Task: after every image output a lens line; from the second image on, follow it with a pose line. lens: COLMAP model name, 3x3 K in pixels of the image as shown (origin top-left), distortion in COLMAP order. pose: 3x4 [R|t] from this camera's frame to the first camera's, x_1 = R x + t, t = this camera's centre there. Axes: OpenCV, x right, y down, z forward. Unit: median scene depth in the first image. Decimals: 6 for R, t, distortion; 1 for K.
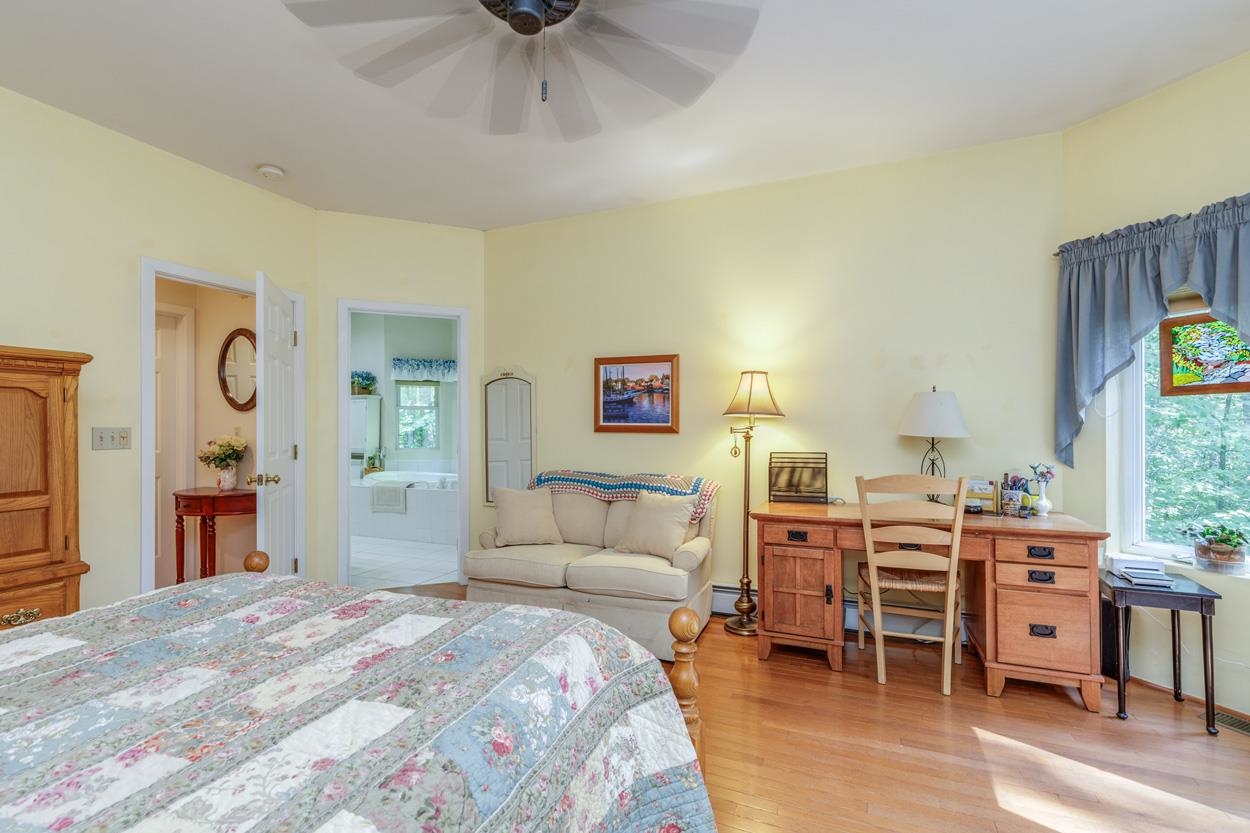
lens RADIAL K [[563.3, 0, 633.5], [0, 563.3, 420.6], [0, 0, 1]] dist [0.002617, -0.000066]
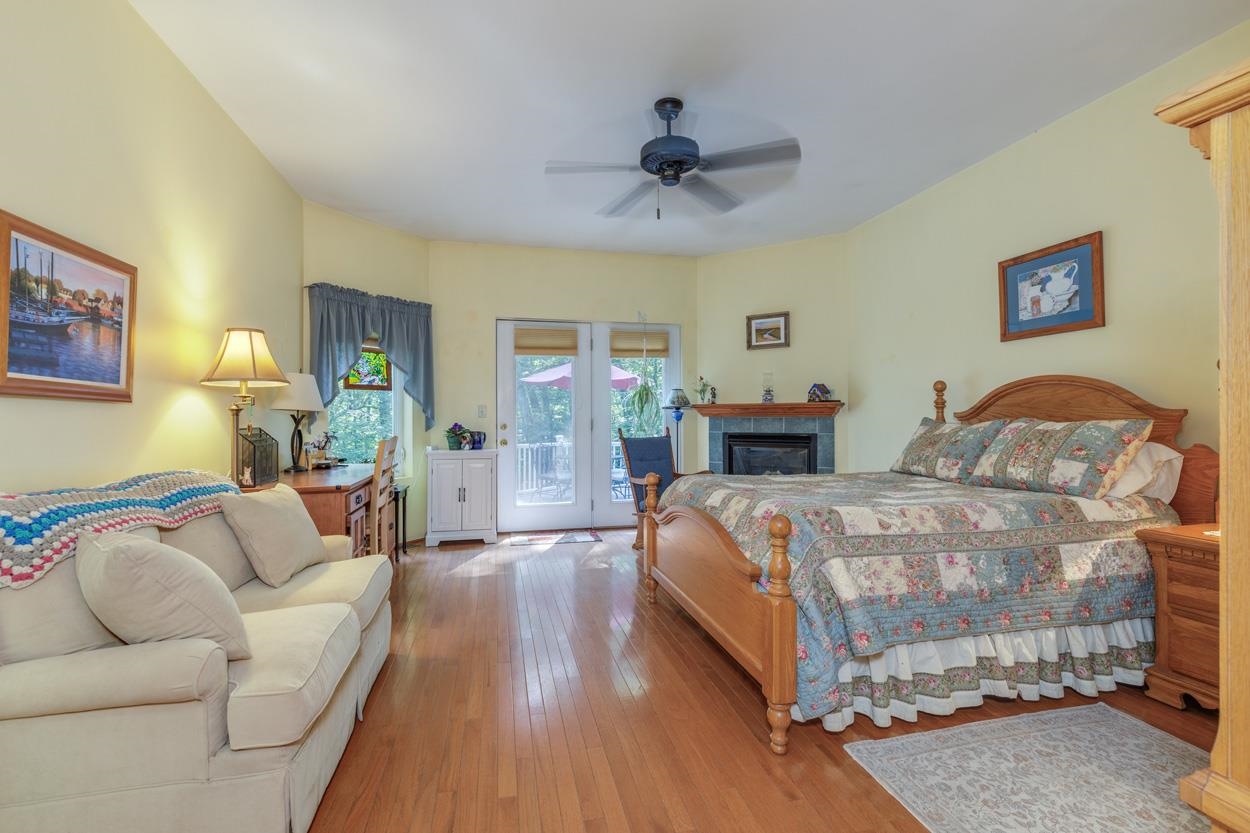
lens RADIAL K [[563.3, 0, 633.5], [0, 563.3, 420.6], [0, 0, 1]] dist [0.002617, -0.000066]
pose [[-0.593650, 0.002699, 0.804718, -0.565051], [-0.003084, 0.999979, -0.005630, 0.034782], [-0.804717, -0.005824, -0.593630, 0.754024]]
